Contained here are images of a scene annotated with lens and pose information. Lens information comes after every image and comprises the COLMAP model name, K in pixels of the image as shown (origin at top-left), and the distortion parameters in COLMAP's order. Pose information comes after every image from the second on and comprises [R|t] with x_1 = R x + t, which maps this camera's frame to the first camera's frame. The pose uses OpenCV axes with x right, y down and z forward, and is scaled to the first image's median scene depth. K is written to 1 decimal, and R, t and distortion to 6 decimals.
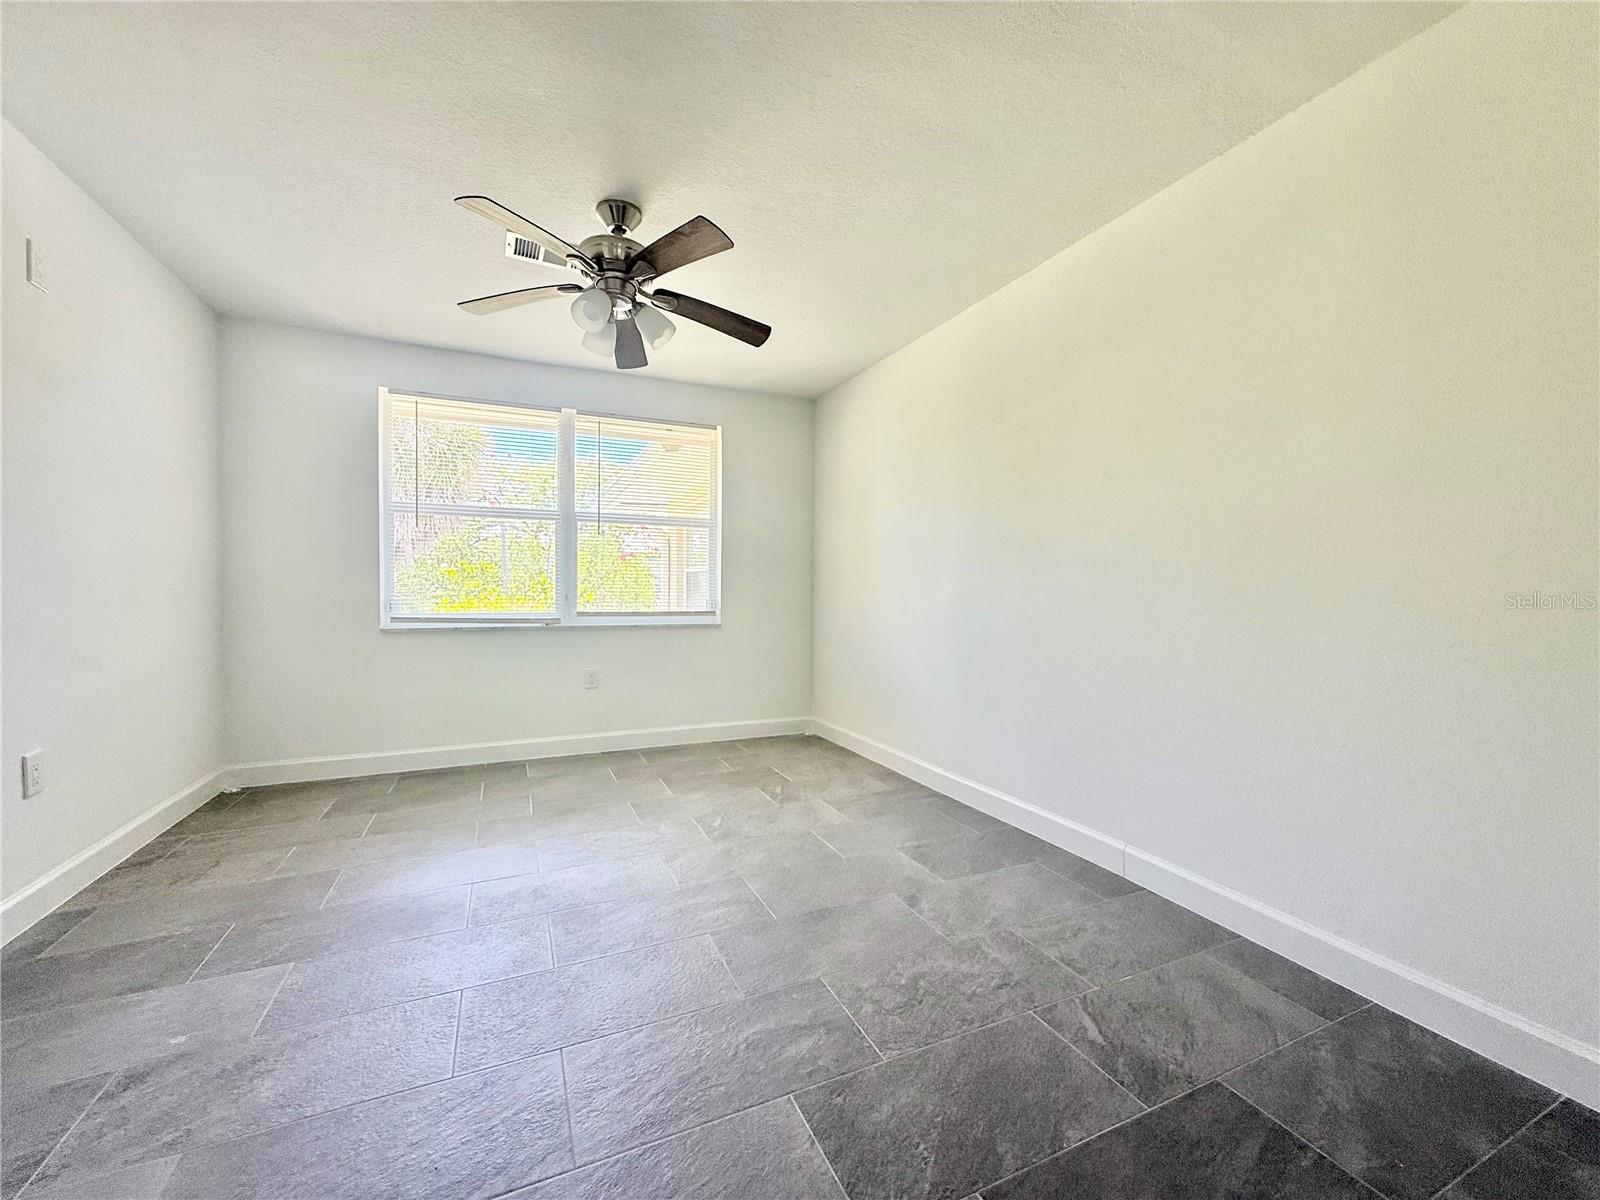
lens RADIAL K [[638.8, 0, 799.7], [0, 638.8, 597.0], [0, 0, 1]] dist [0.000892, 0.000248]
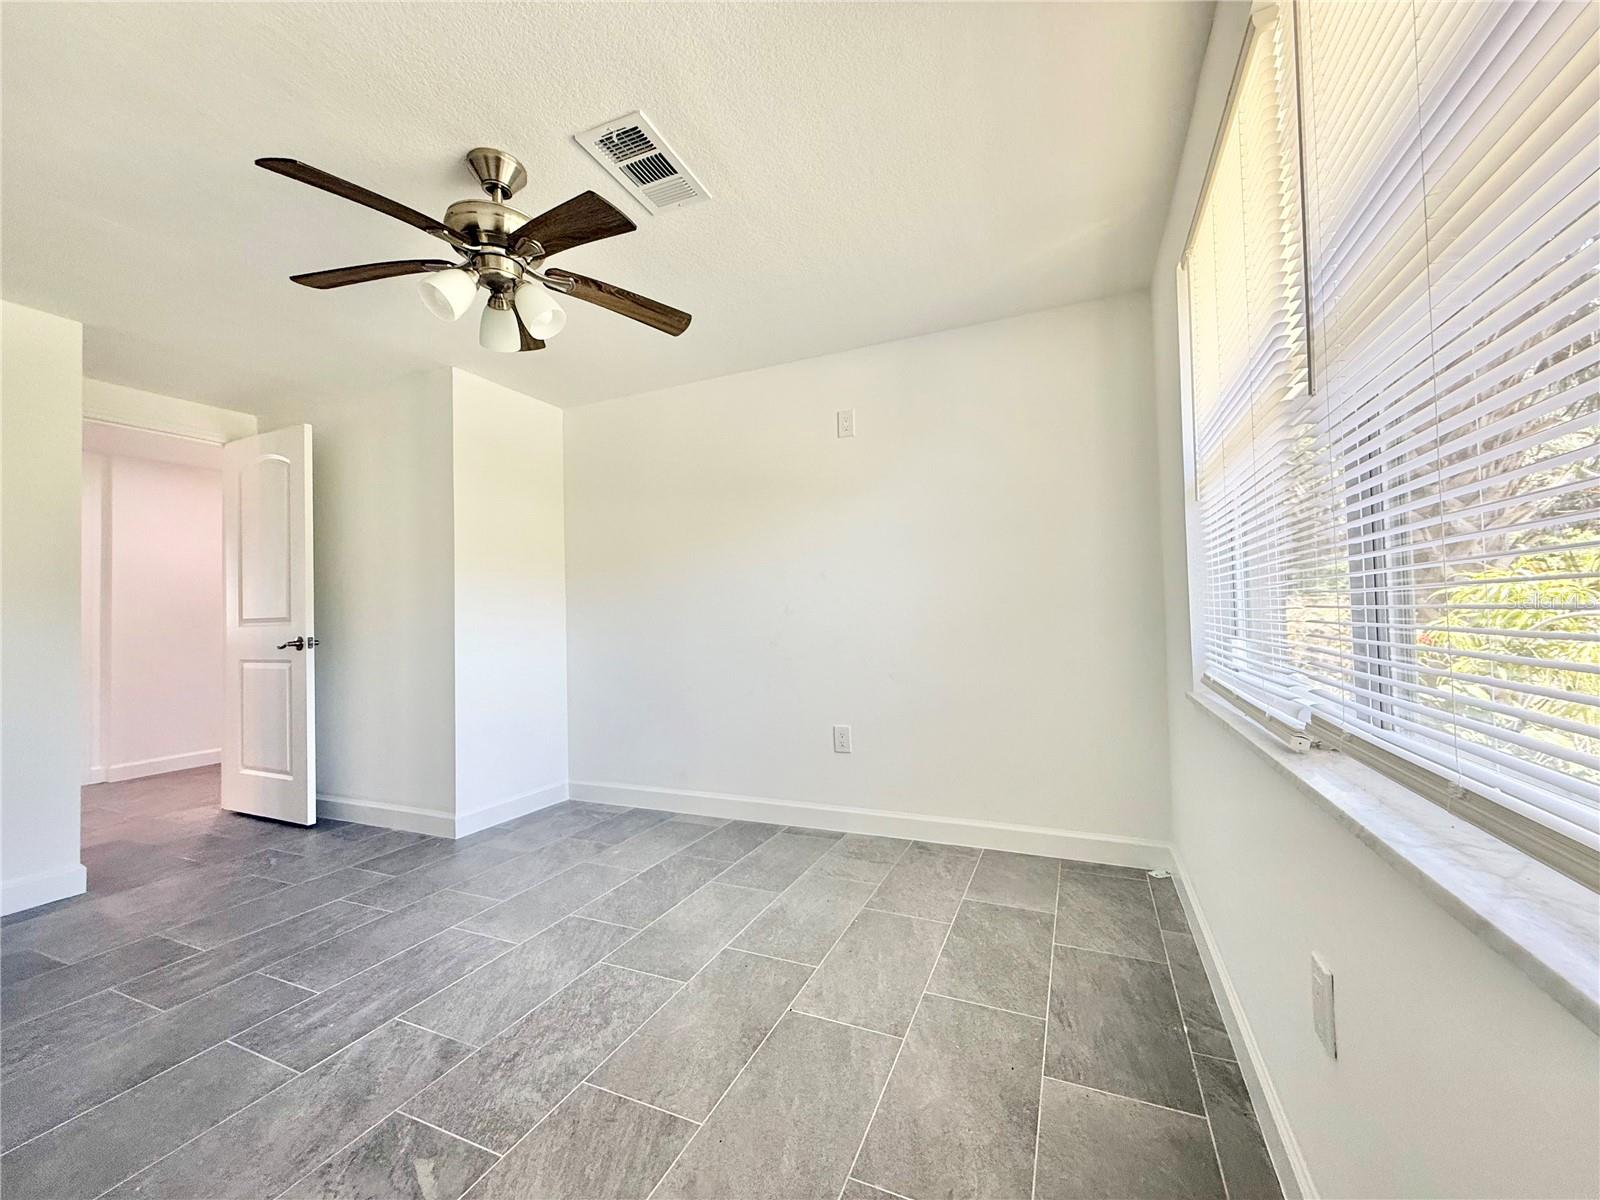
lens RADIAL K [[638.8, 0, 800.1], [0, 638.8, 603.6], [0, 0, 1]] dist [0.000892, 0.000248]
pose [[-0.746096, -0.004120, -0.665826, -0.030356], [0.009662, 0.999809, -0.017013, -0.033411], [0.665769, -0.019127, -0.745913, 1.700830]]
